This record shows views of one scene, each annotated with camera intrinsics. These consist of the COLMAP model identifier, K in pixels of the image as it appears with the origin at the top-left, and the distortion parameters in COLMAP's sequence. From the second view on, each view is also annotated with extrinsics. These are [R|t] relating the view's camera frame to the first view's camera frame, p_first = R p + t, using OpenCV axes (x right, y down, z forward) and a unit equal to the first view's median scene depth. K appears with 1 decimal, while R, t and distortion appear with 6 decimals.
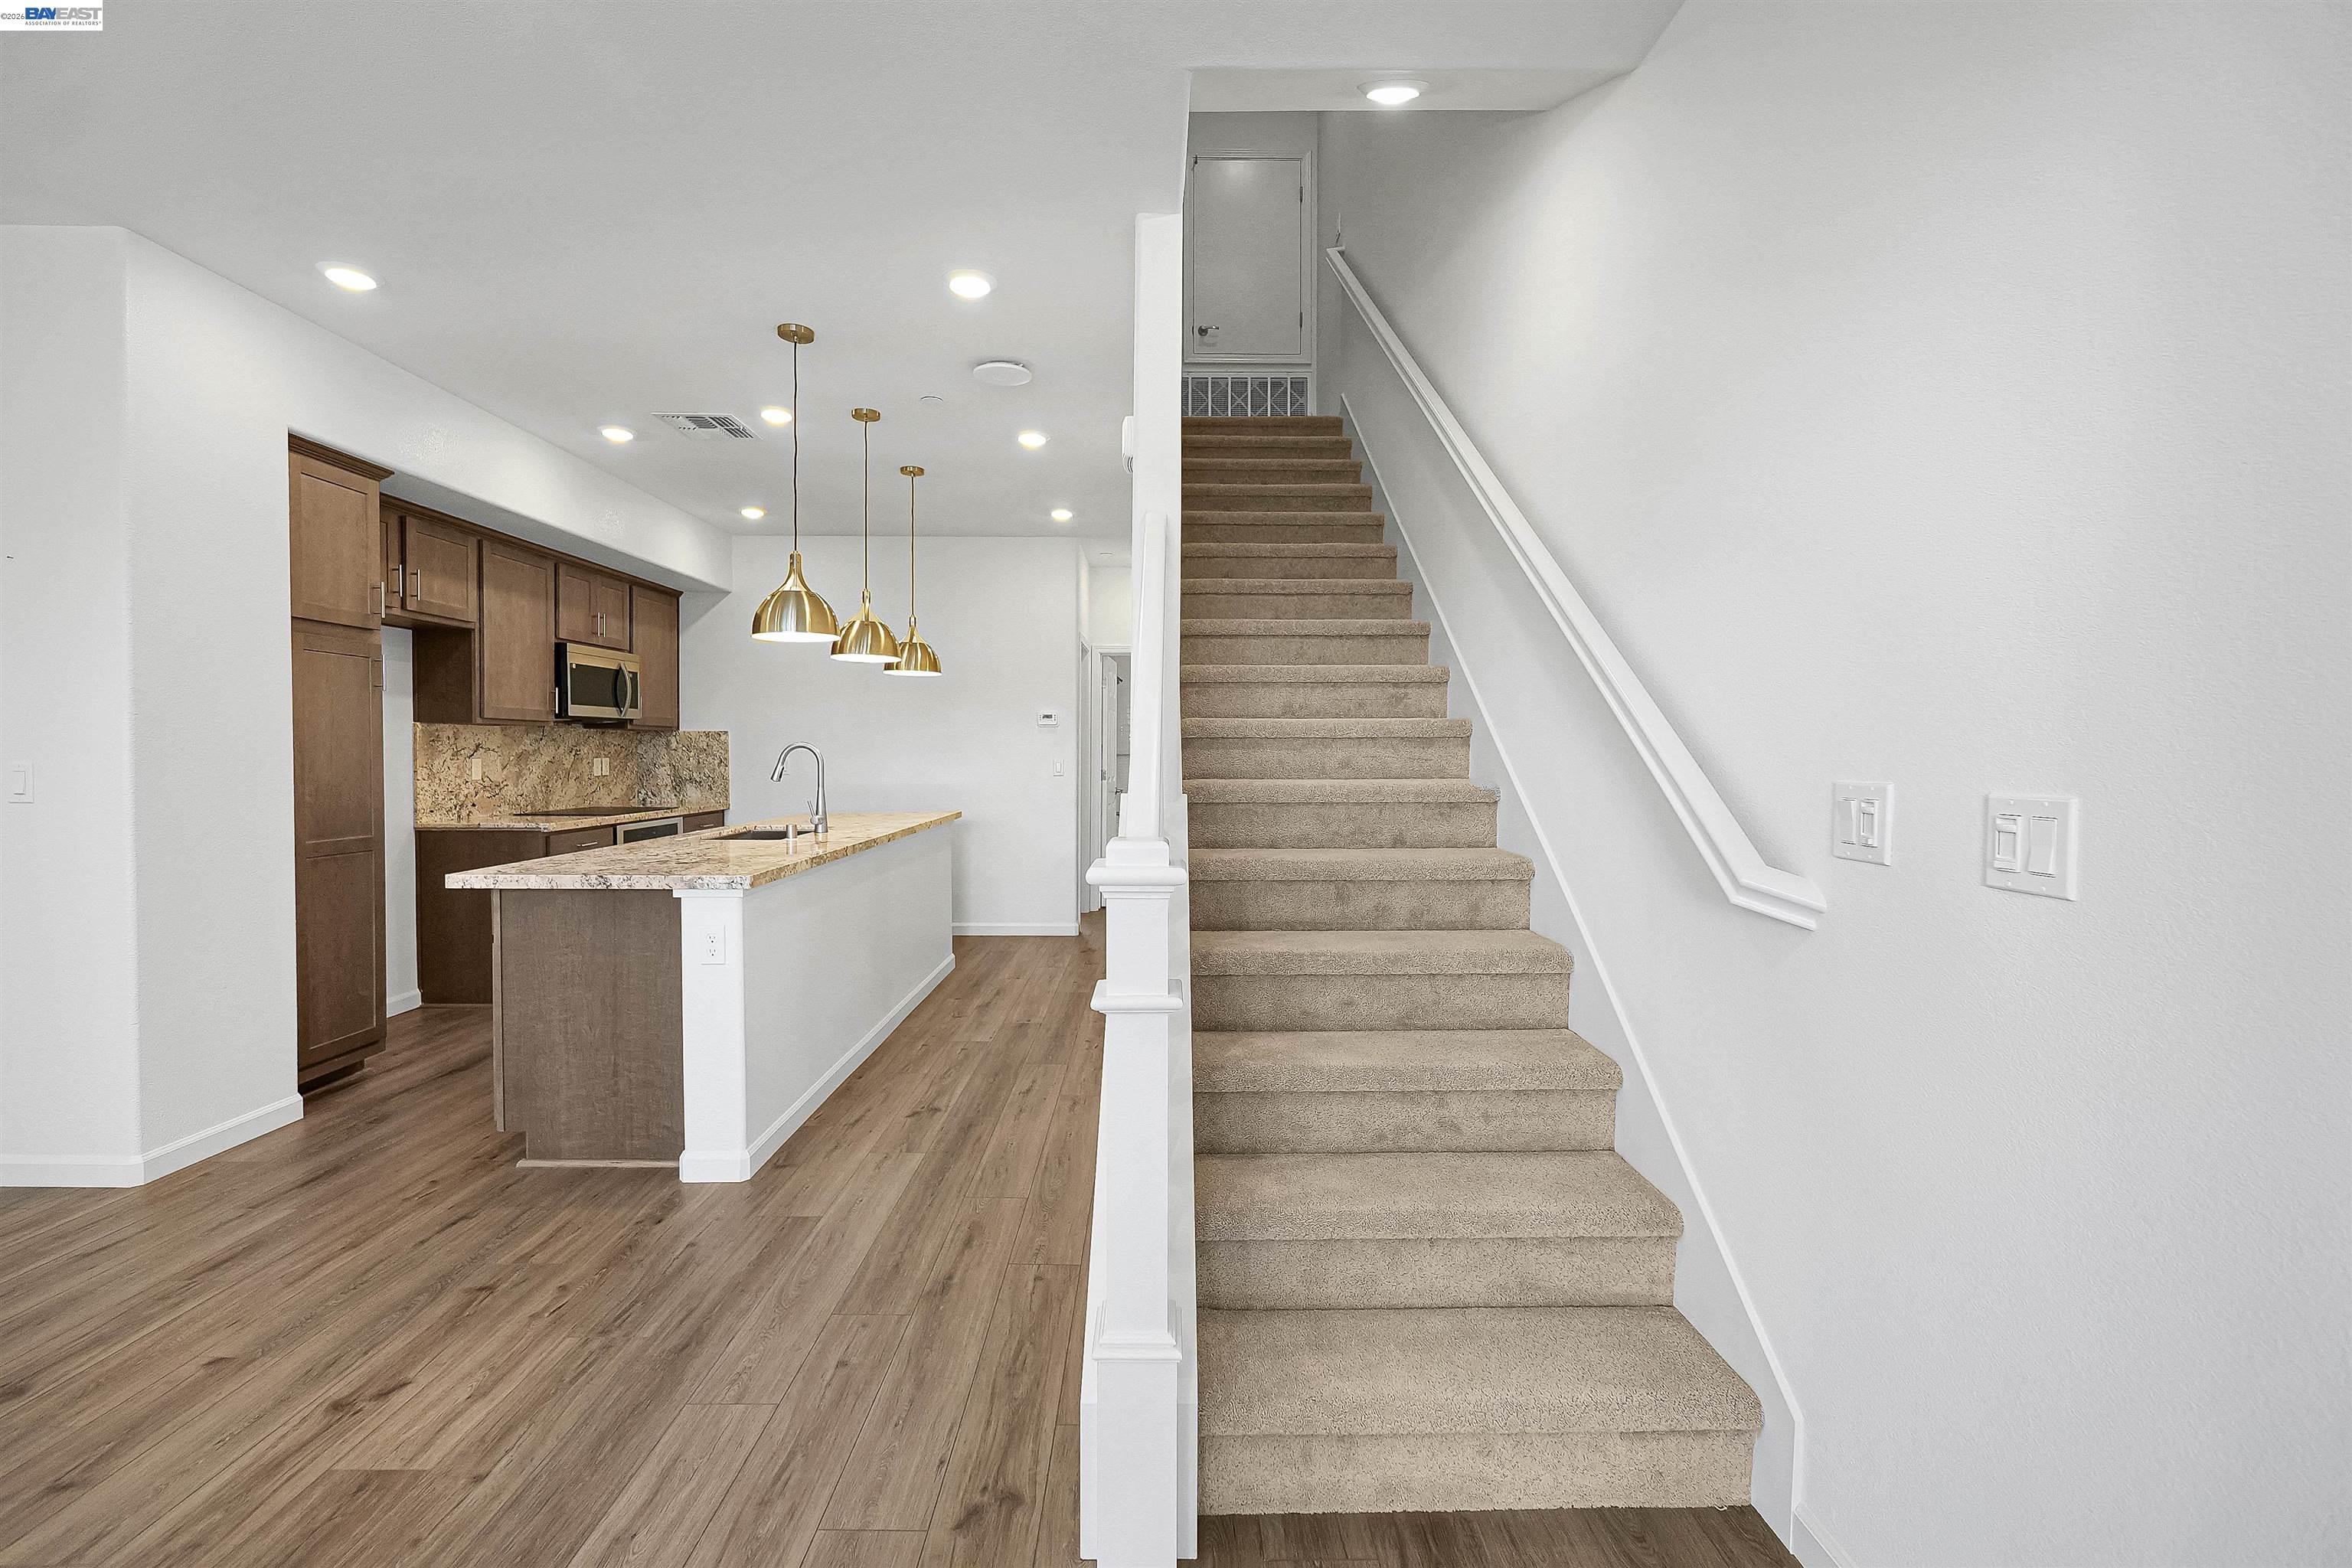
lens RADIAL K [[1008.6, 0, 1173.0], [0, 1008.6, 777.6], [0, 0, 1]] dist [-0.005136, 0.000271]
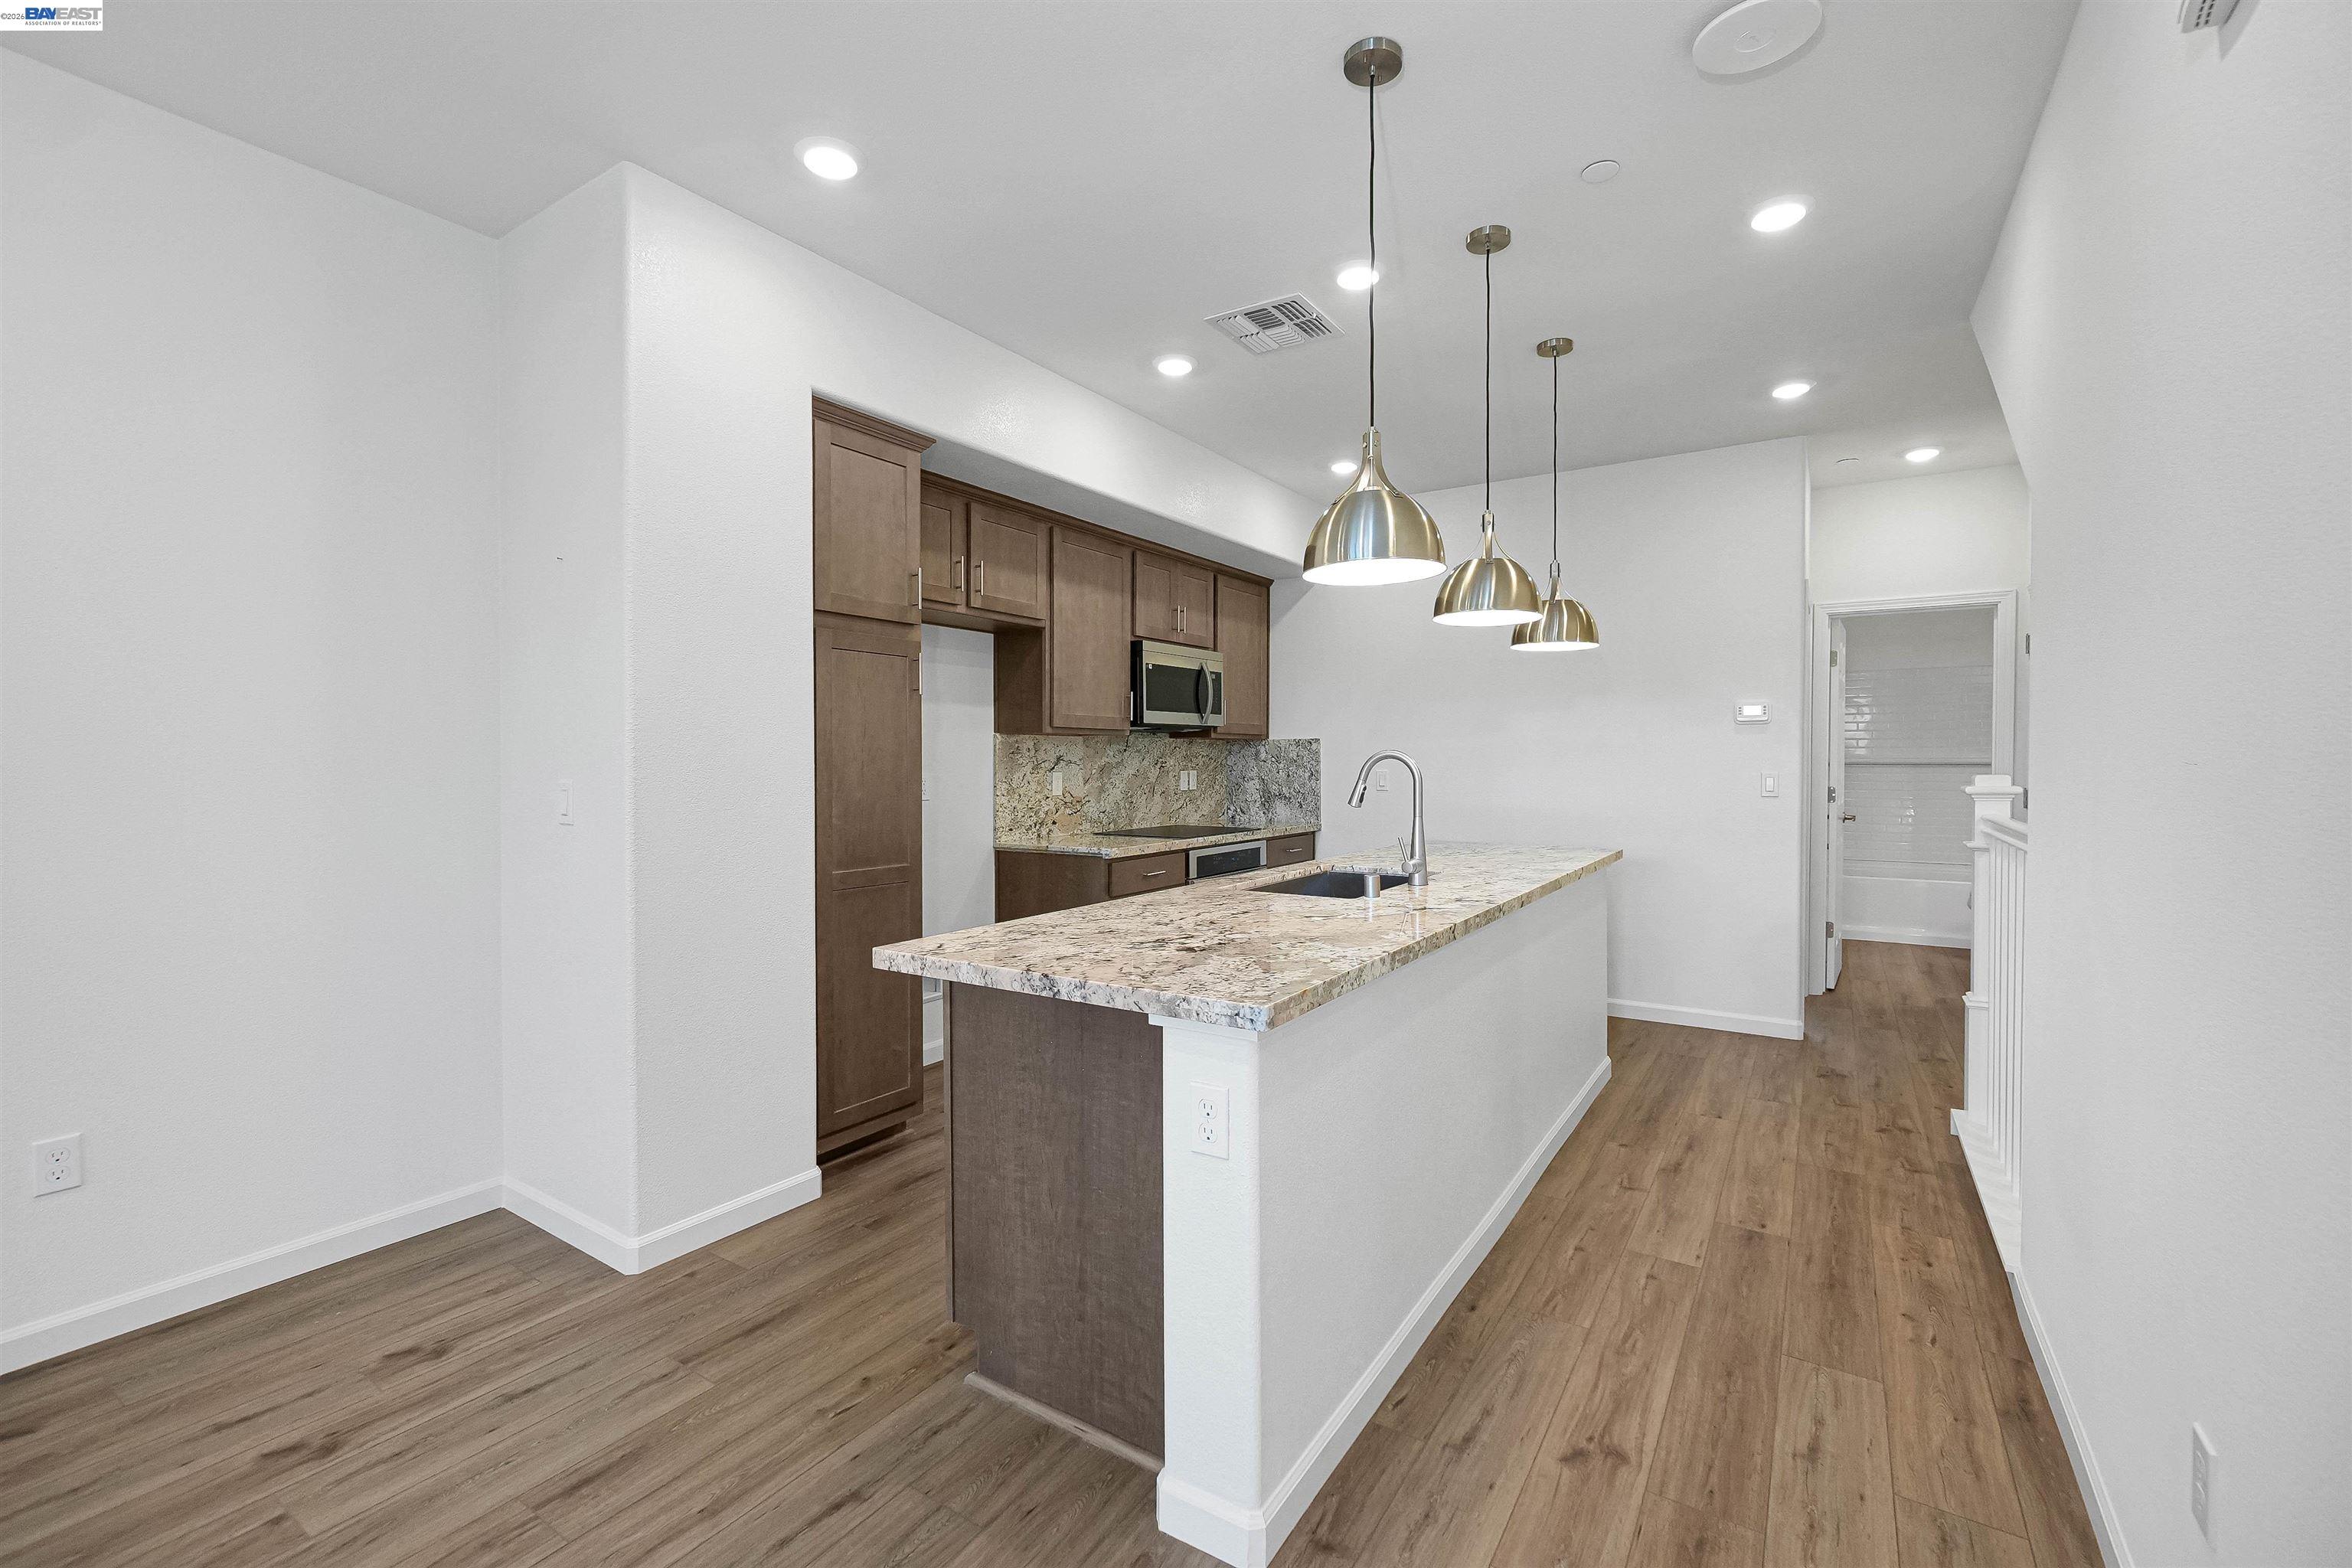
lens RADIAL K [[1008.6, 0, 1173.0], [0, 1008.6, 777.6], [0, 0, 1]] dist [-0.005136, 0.000271]
pose [[0.830784, 0.004047, -0.556581, -0.101076], [-0.008835, 0.999943, -0.005917, -0.010210], [0.556525, 0.009833, 0.830772, 0.319427]]
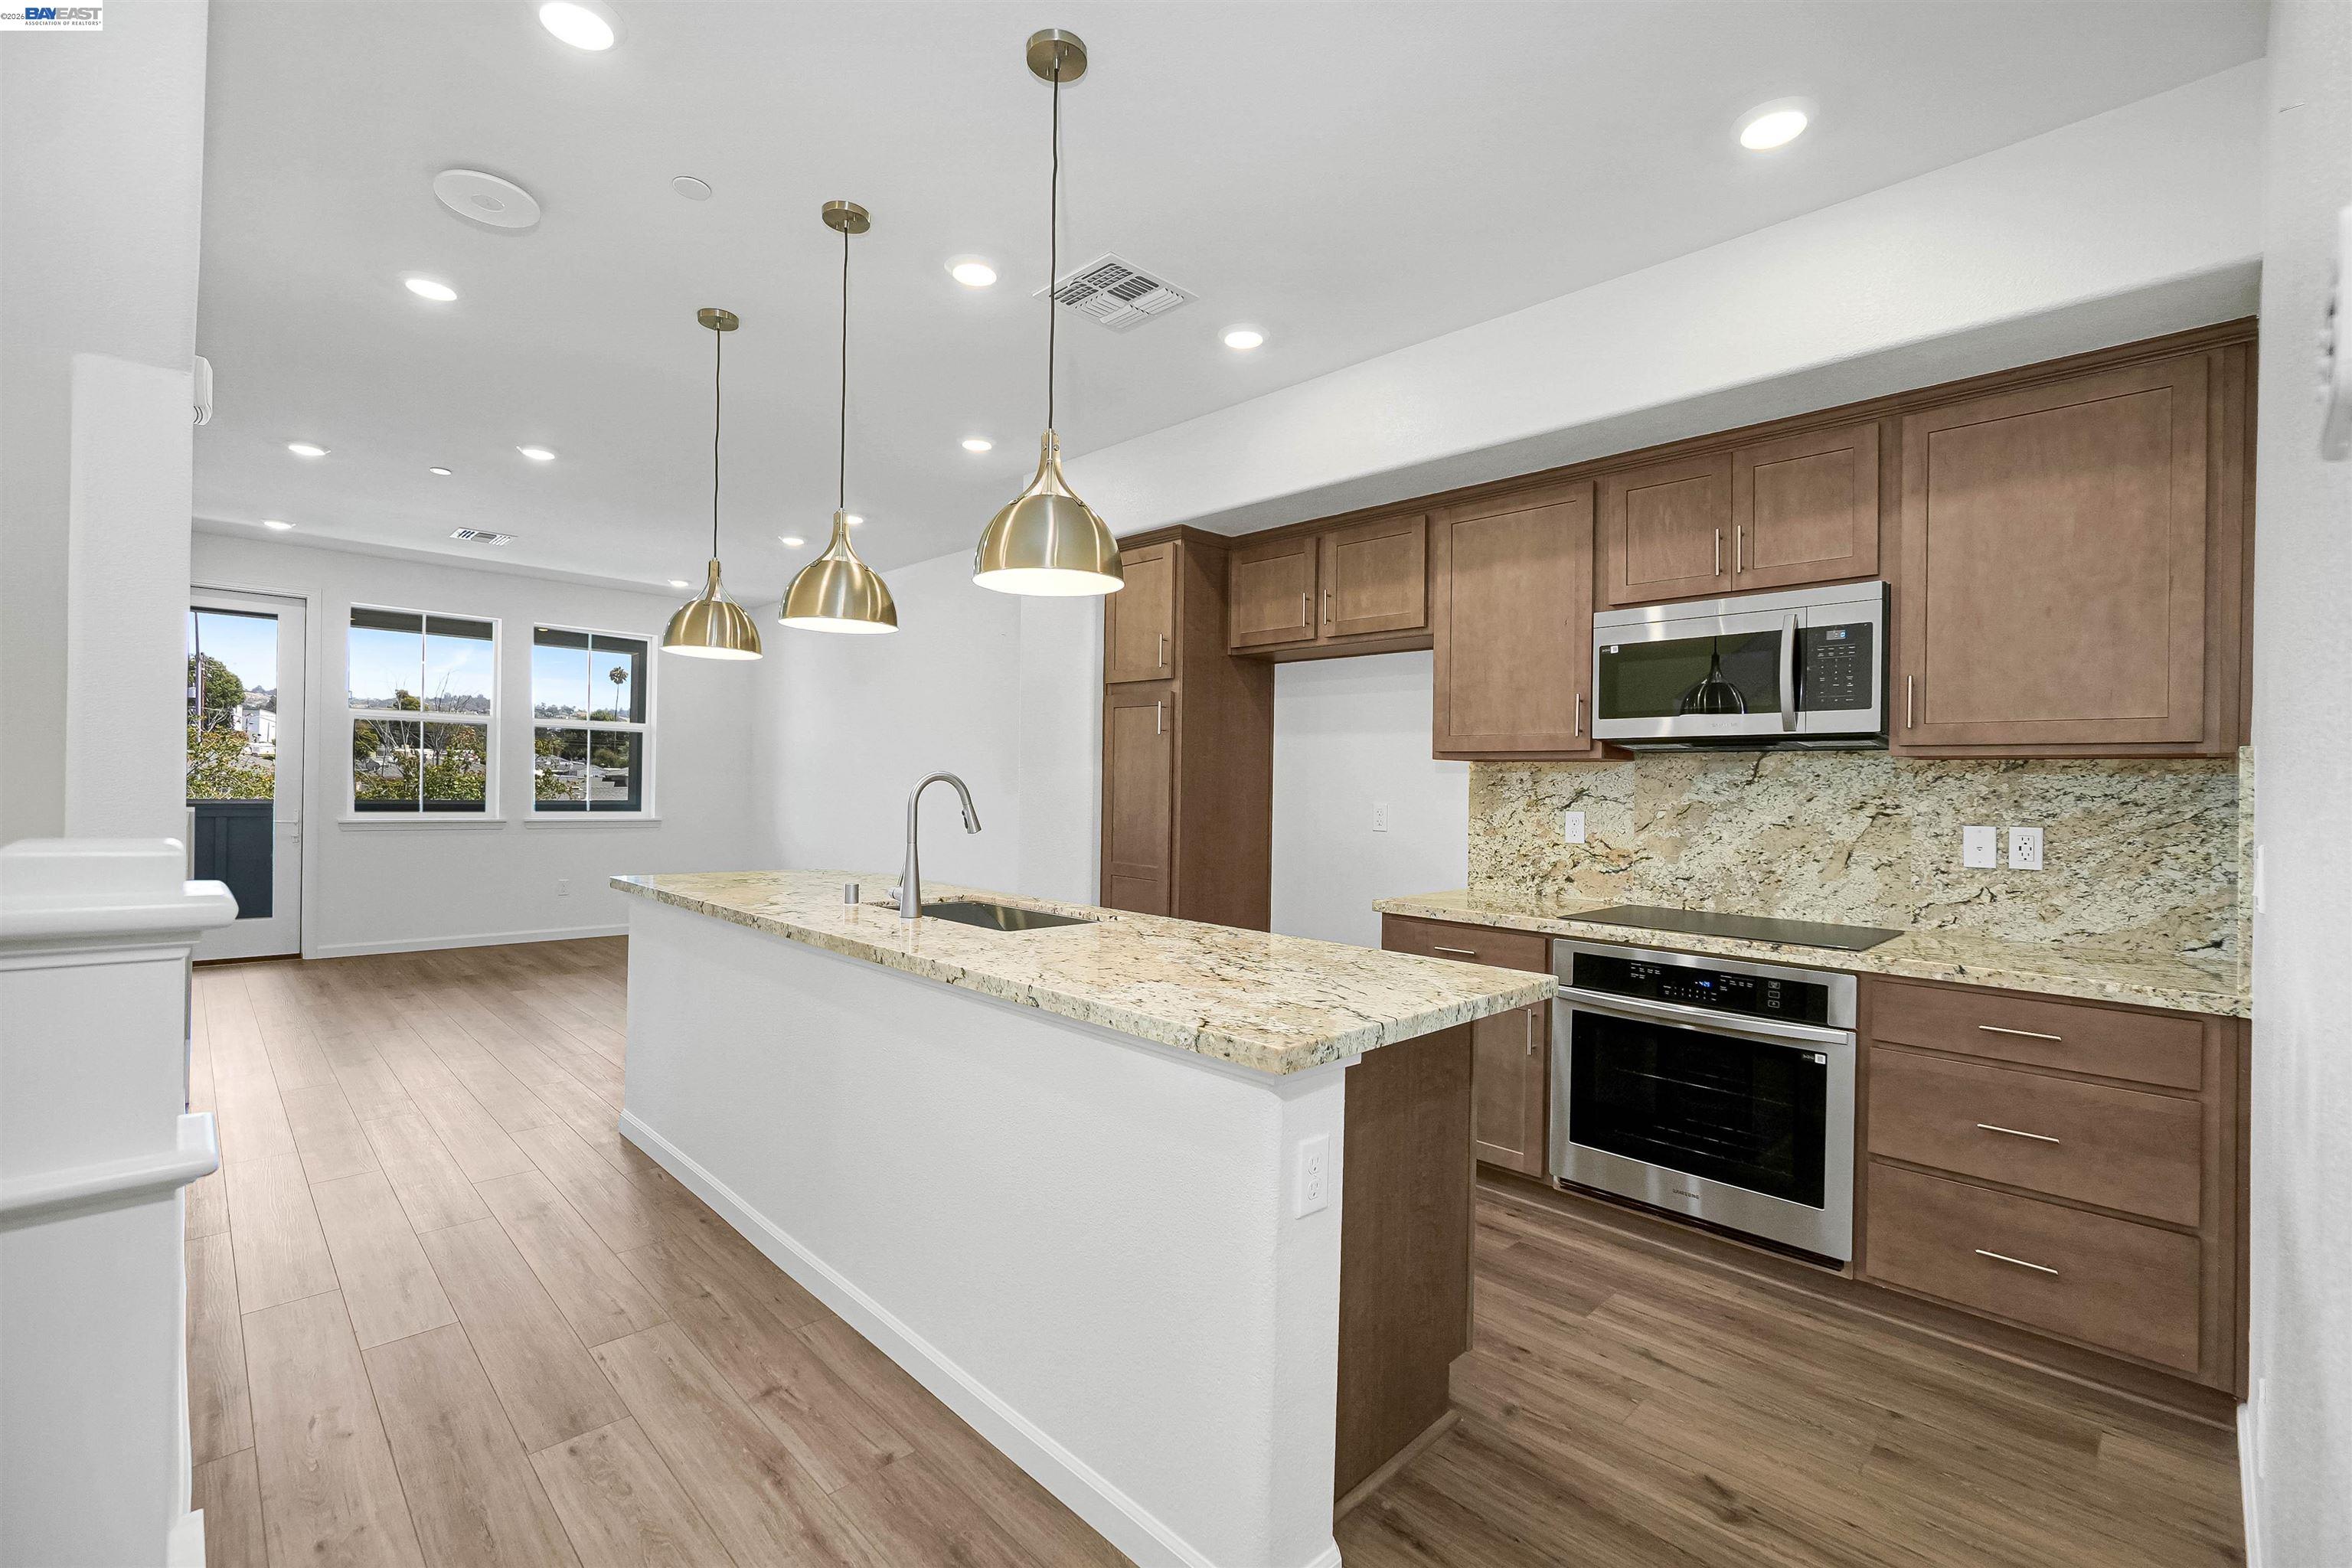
lens RADIAL K [[1015.8, 0, 1177.7], [0, 1015.8, 794.3], [0, 0, 1]] dist [-0.011103, 0.005021]
pose [[-0.718674, -0.013615, -0.695214, -0.031858], [-0.041282, 0.998880, 0.023113, -0.037868], [0.694121, 0.045311, -0.718431, 1.406084]]
